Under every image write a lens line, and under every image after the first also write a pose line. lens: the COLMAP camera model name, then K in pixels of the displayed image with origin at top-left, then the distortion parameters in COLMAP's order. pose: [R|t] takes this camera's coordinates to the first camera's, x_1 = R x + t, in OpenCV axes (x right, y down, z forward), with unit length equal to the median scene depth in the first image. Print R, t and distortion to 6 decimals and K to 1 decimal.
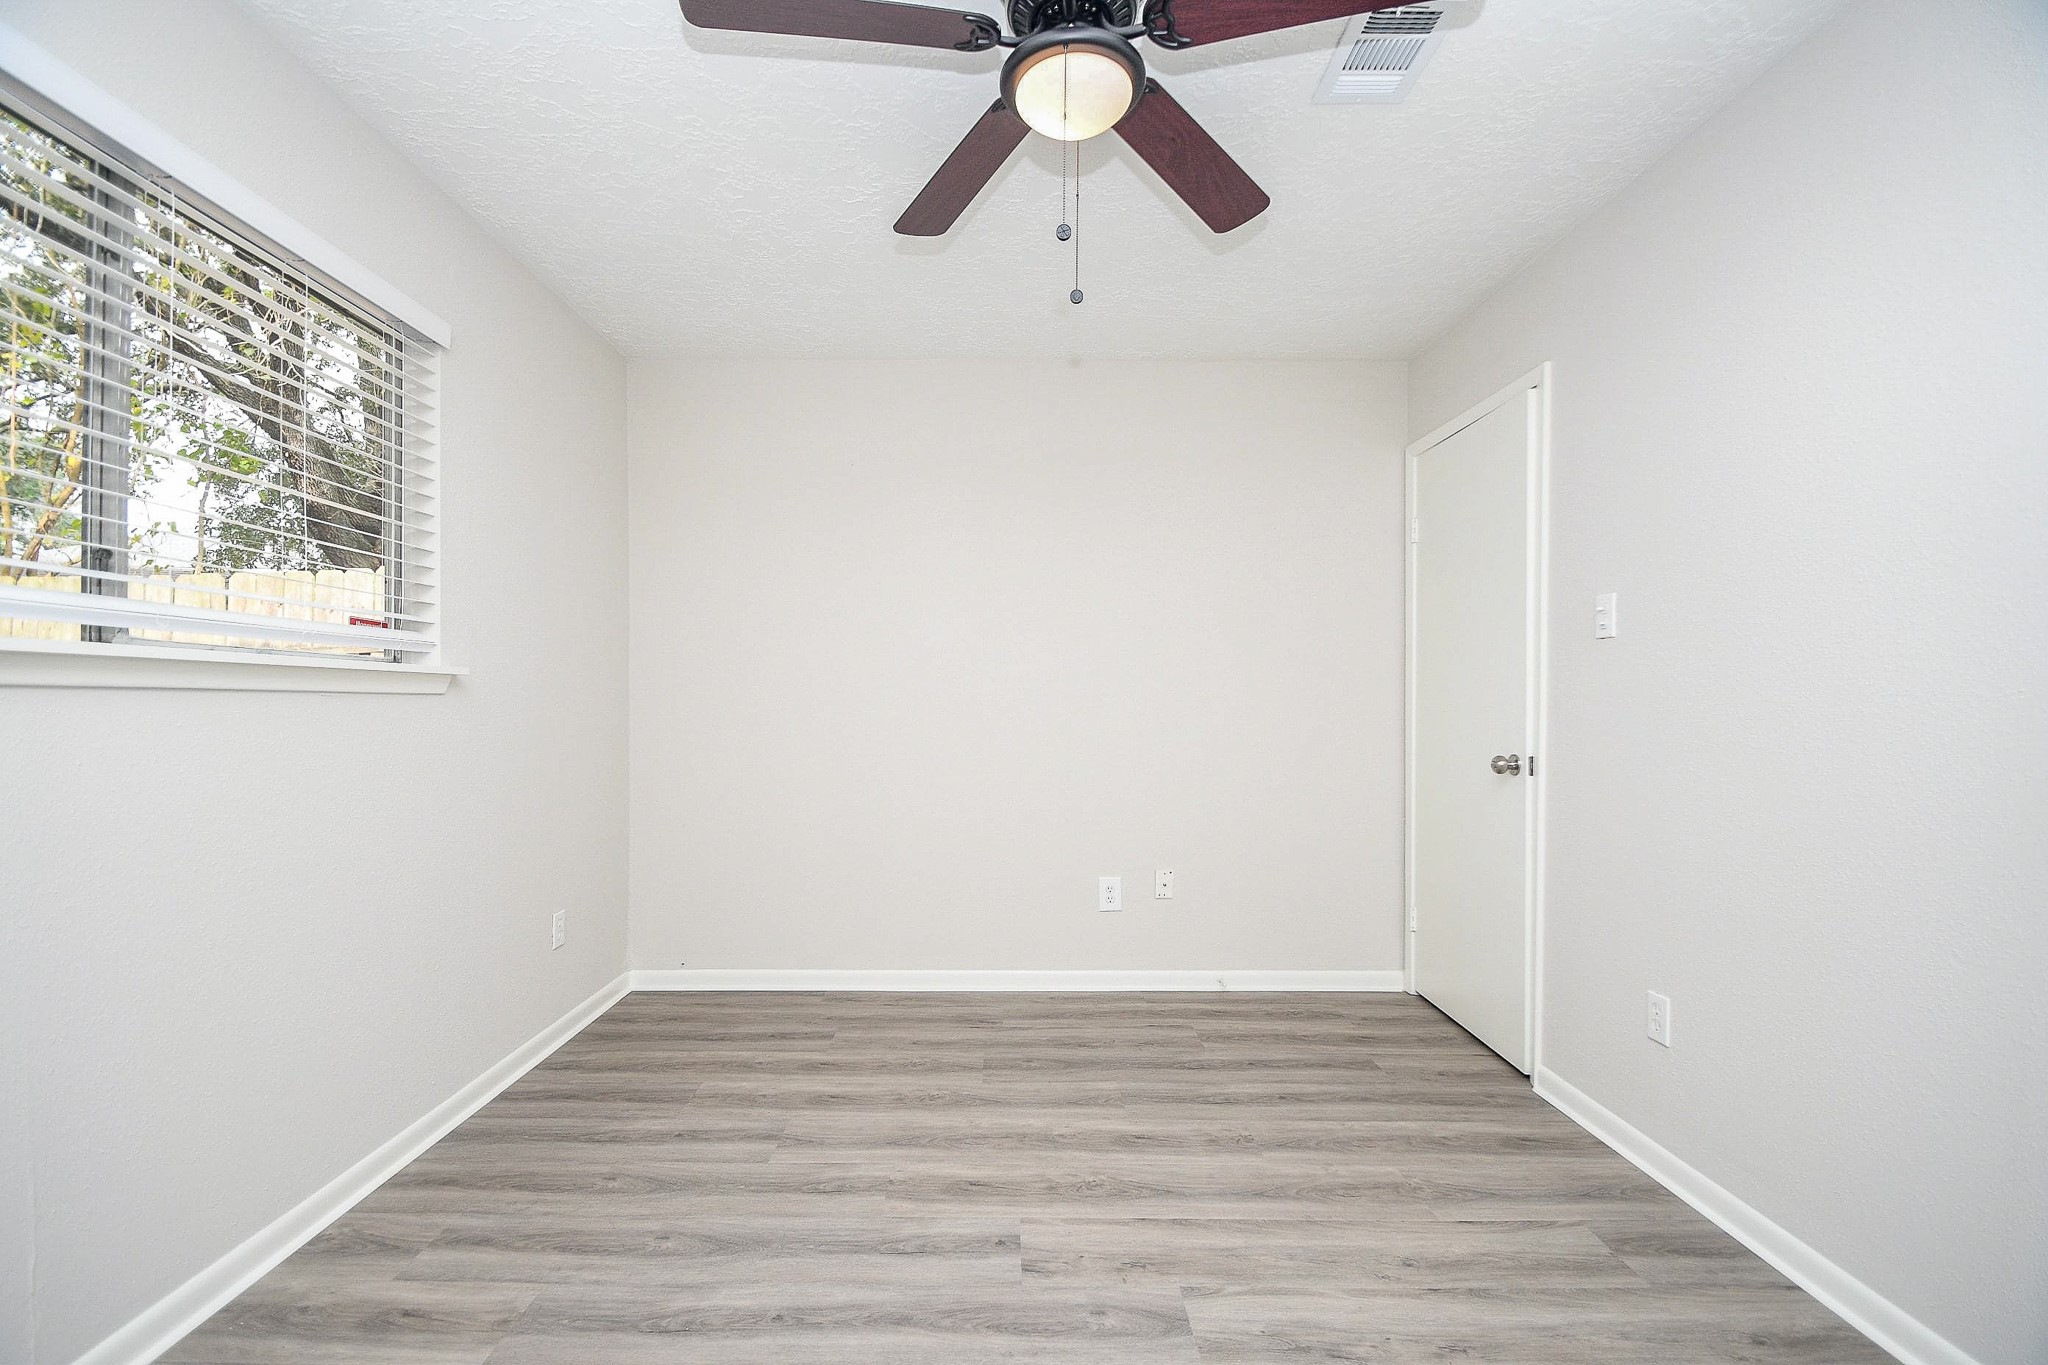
lens RADIAL K [[921.6, 0, 1033.1], [0, 921.6, 689.5], [0, 0, 1]] dist [0.017446, -0.017037]
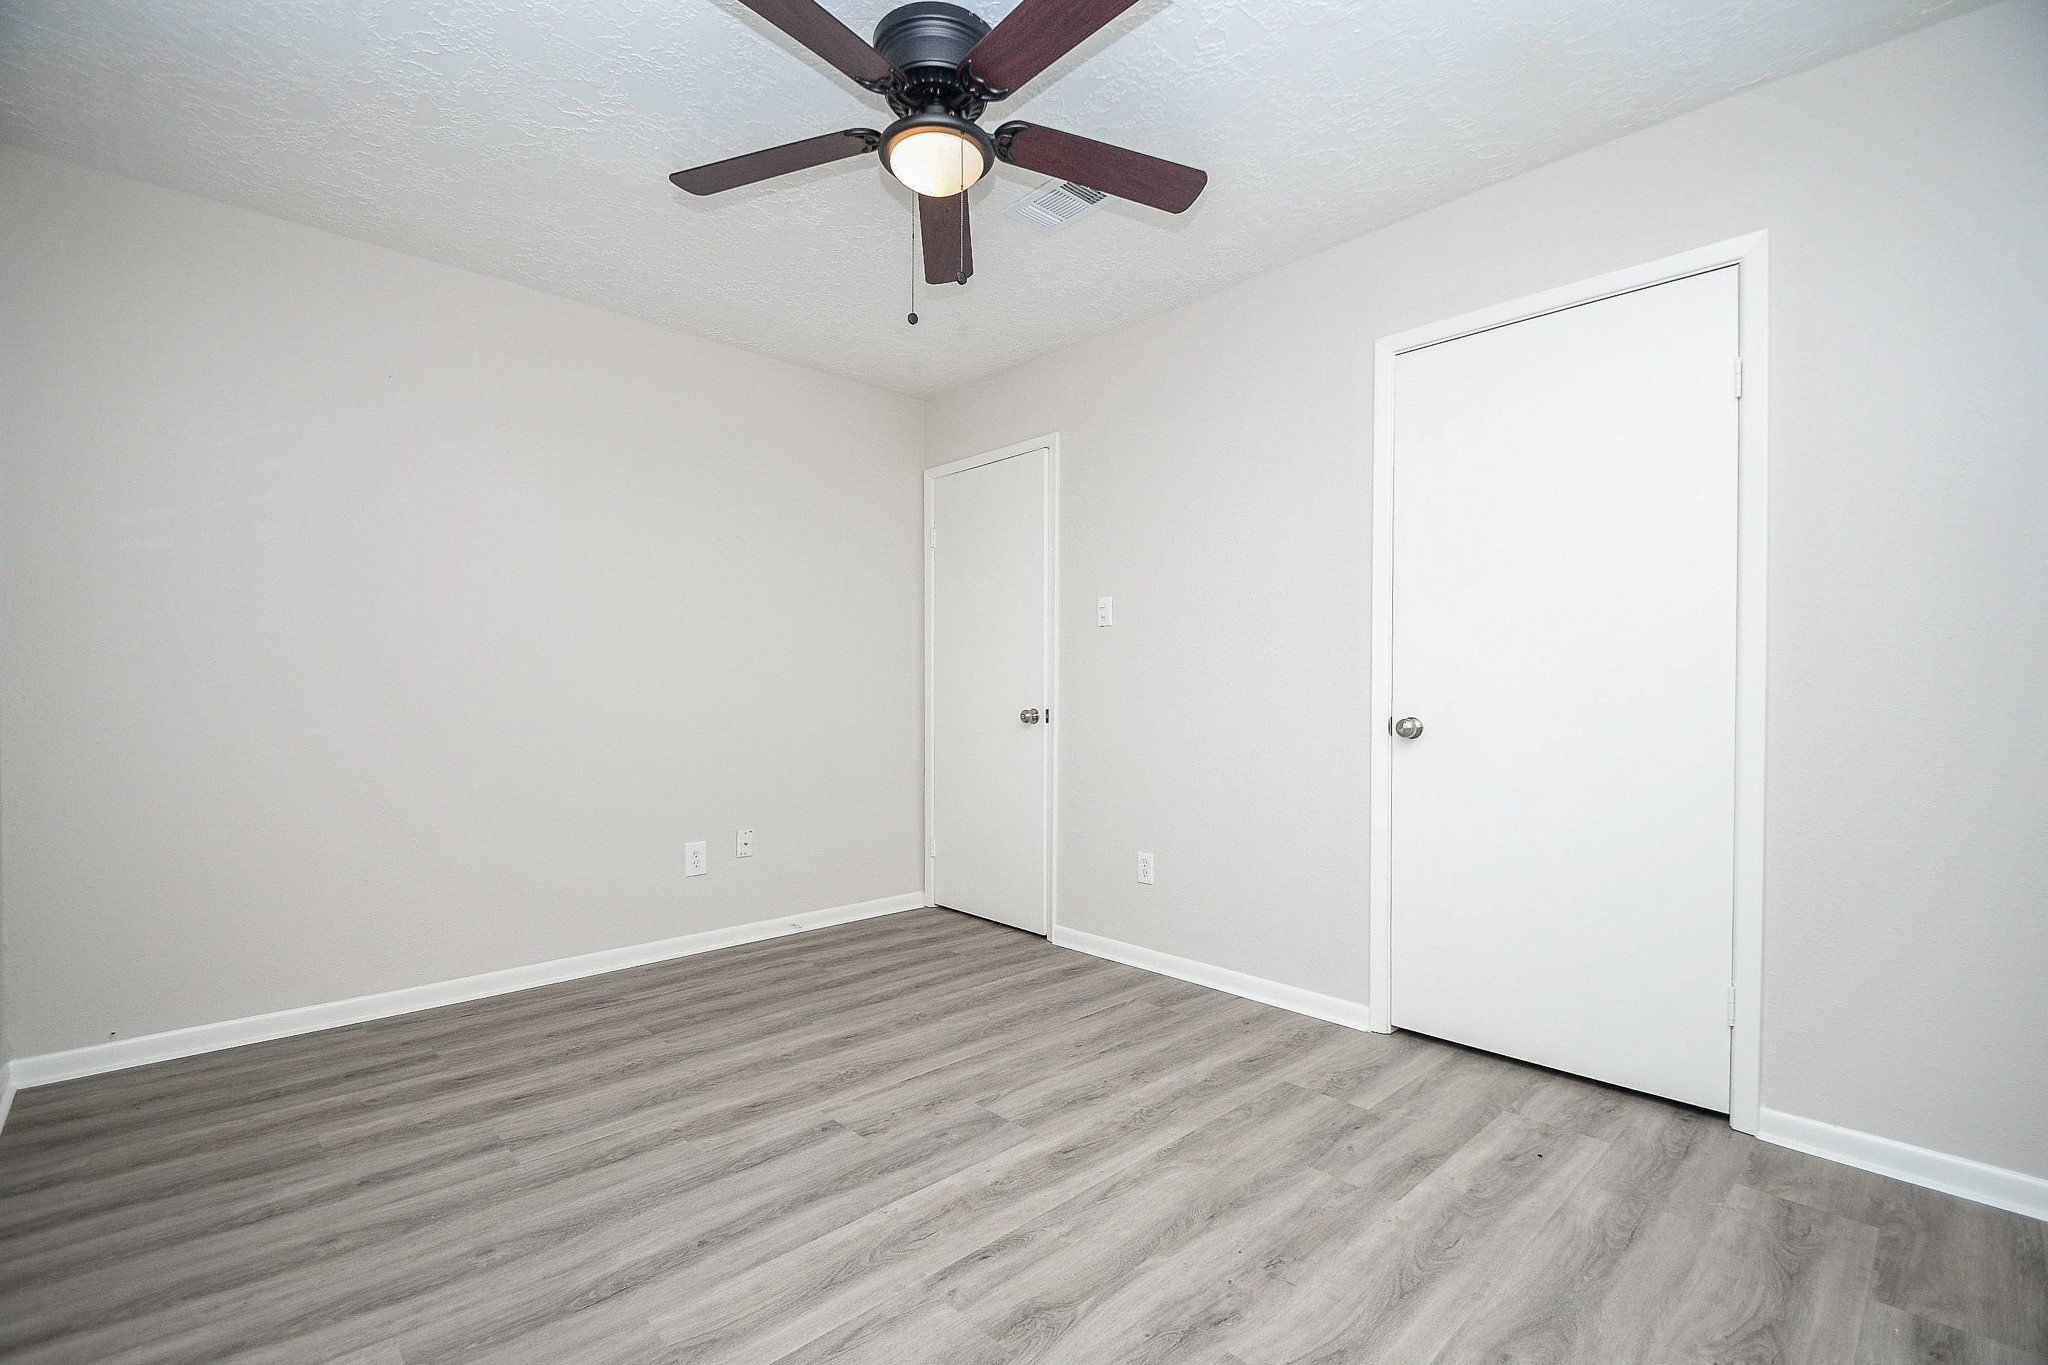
lens RADIAL K [[921.6, 0, 1033.1], [0, 921.6, 689.5], [0, 0, 1]] dist [0.017446, -0.017037]
pose [[0.713426, 0.001426, 0.700729, -0.496639], [0.000424, 0.999997, -0.002467, 0.049161], [-0.700731, 0.002057, 0.713423, 0.011560]]
